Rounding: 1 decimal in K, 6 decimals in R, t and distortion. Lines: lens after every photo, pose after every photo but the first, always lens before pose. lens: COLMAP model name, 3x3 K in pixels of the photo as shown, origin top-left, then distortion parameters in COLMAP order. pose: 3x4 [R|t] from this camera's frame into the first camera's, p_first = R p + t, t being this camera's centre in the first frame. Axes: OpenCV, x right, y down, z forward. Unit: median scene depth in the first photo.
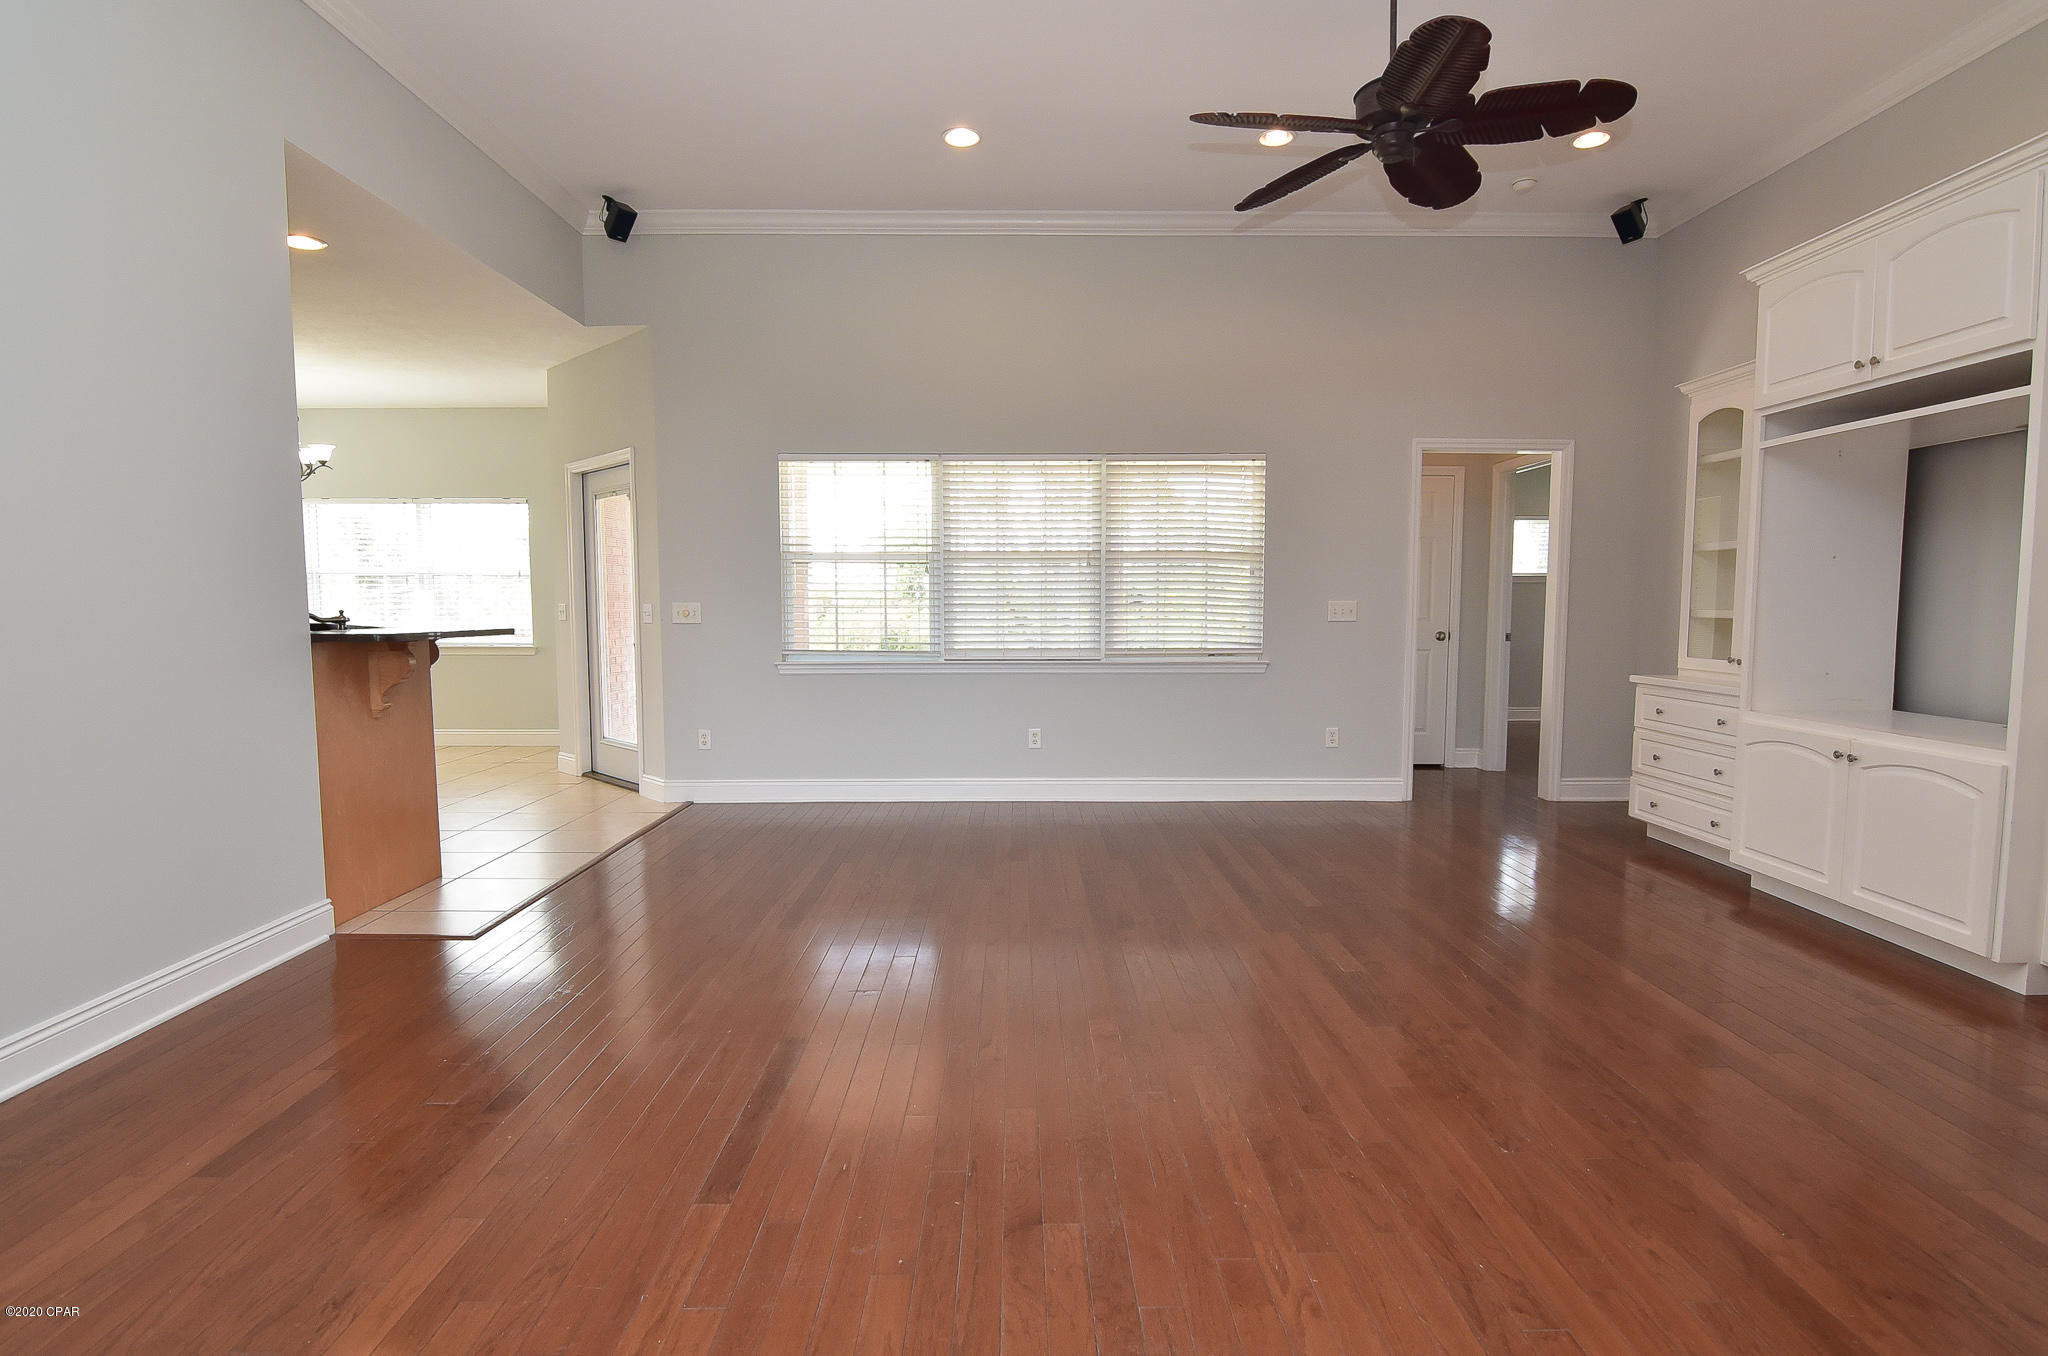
lens RADIAL K [[1036.5, 0, 1024.0], [0, 1036.5, 678.0], [0, 0, 1]] dist [0.002322, -0.014499]
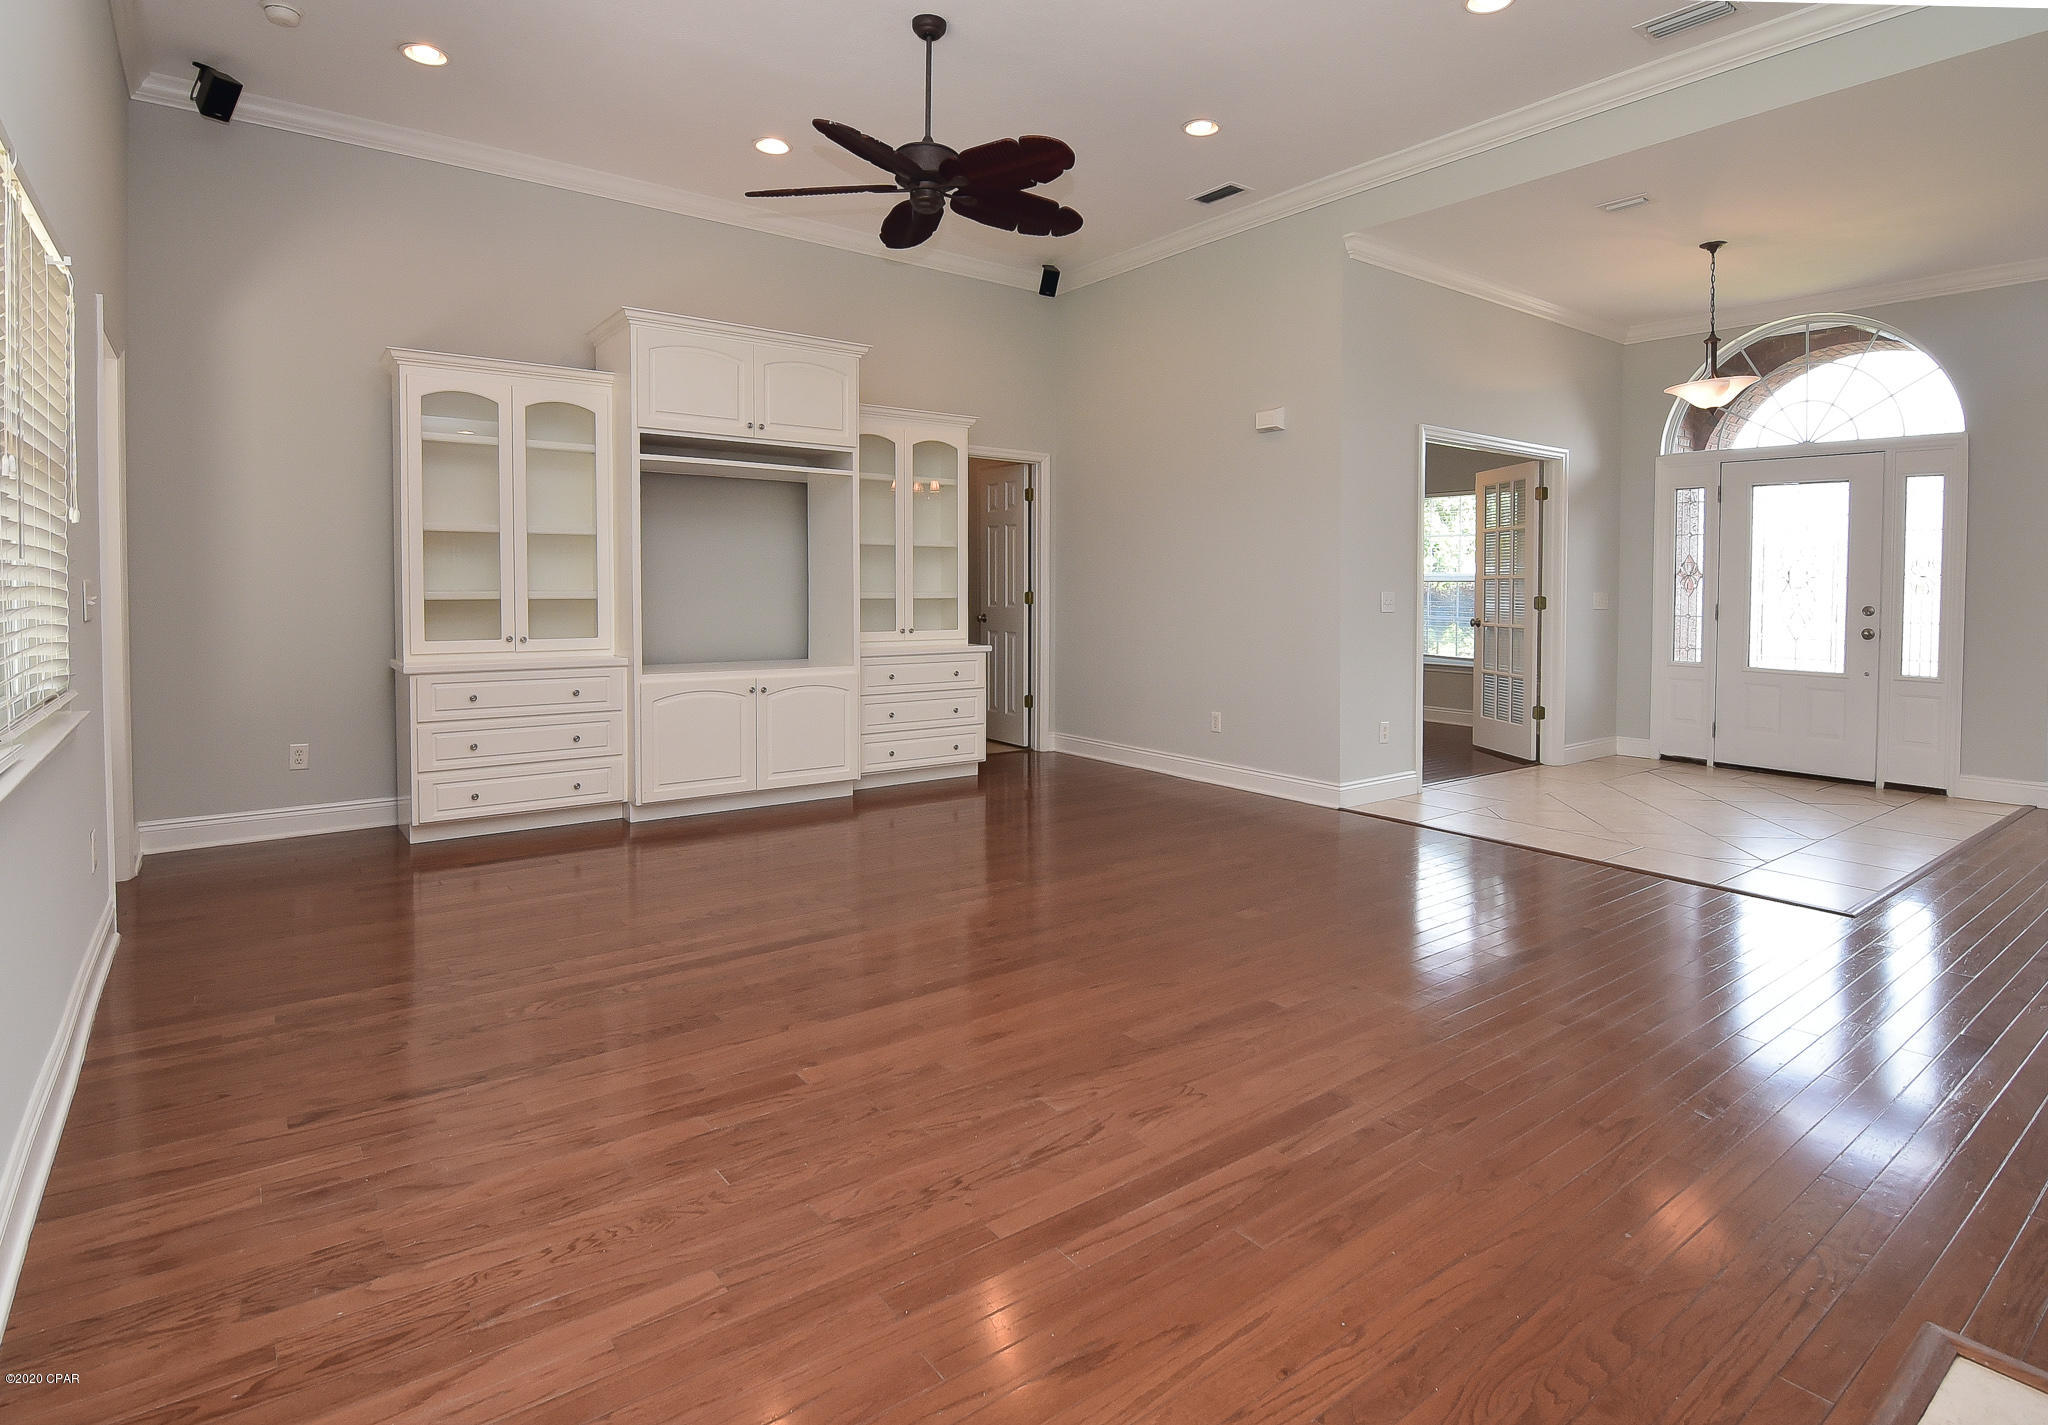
lens RADIAL K [[1060.2, 0, 1065.8], [0, 1060.2, 602.2], [0, 0, 1]] dist [0.002457, -0.000740]
pose [[-0.612008, -0.016199, 0.790686, -0.451743], [0.051143, 0.996887, 0.060009, -0.079359], [-0.789196, 0.077164, -0.609274, 1.063647]]
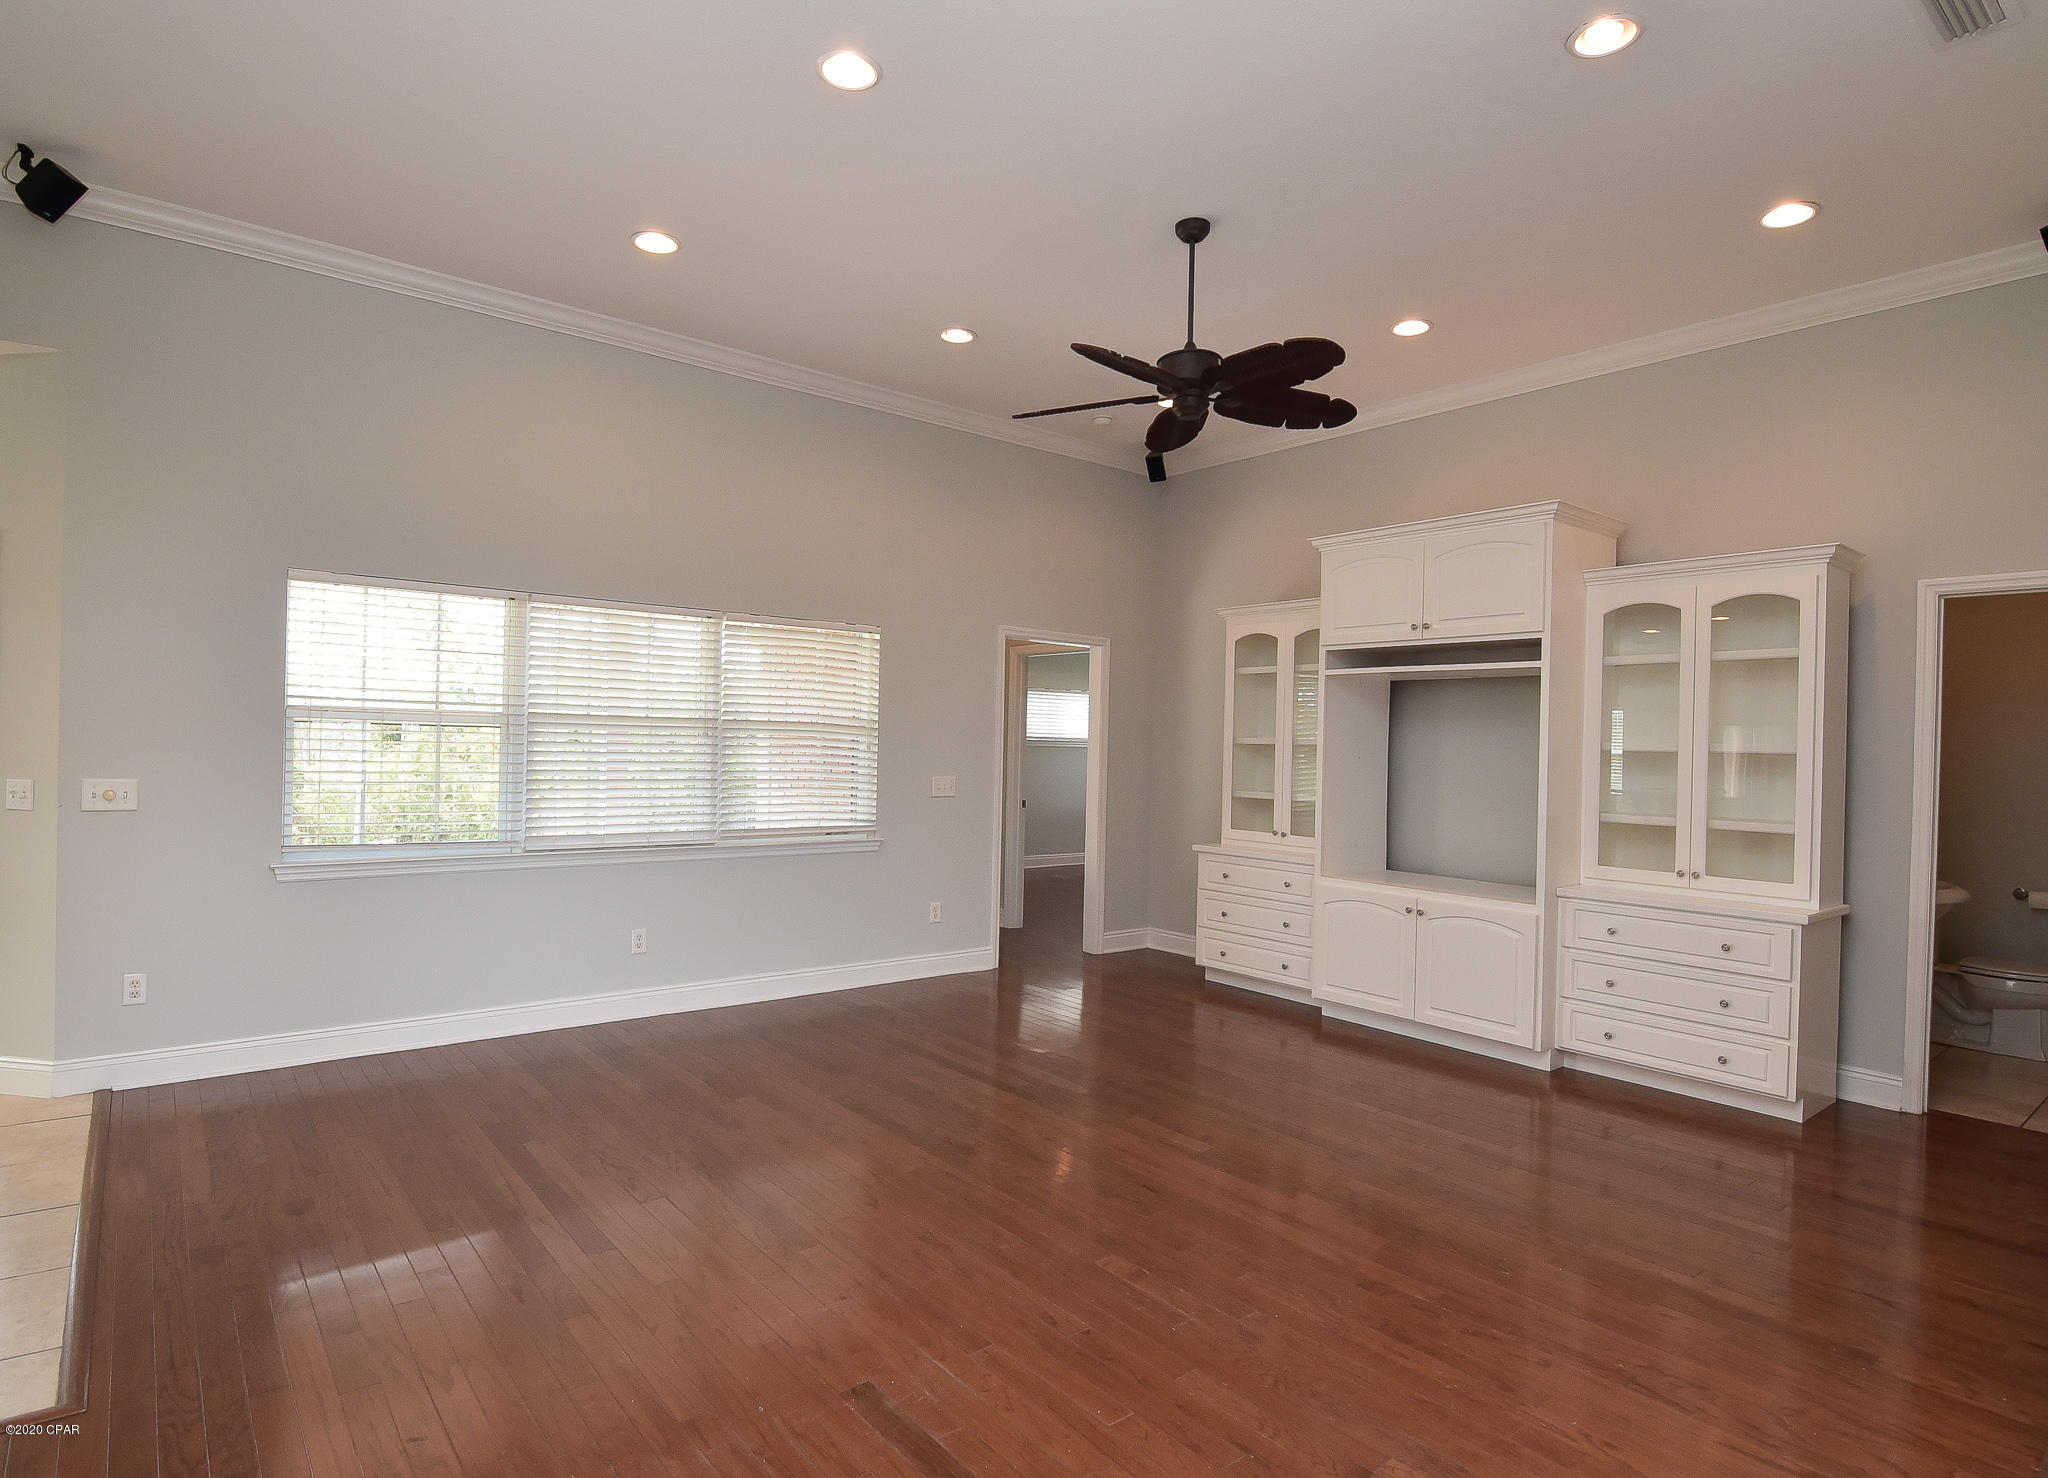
lens RADIAL K [[1098.4, 0, 1024.0], [0, 1098.4, 739.0], [0, 0, 1]] dist [-0.010835, -0.001583]
pose [[0.780055, 0.021273, 0.625349, -0.347658], [0.021587, 0.997912, -0.060874, -0.049853], [-0.625339, 0.060985, 0.777967, 0.126341]]
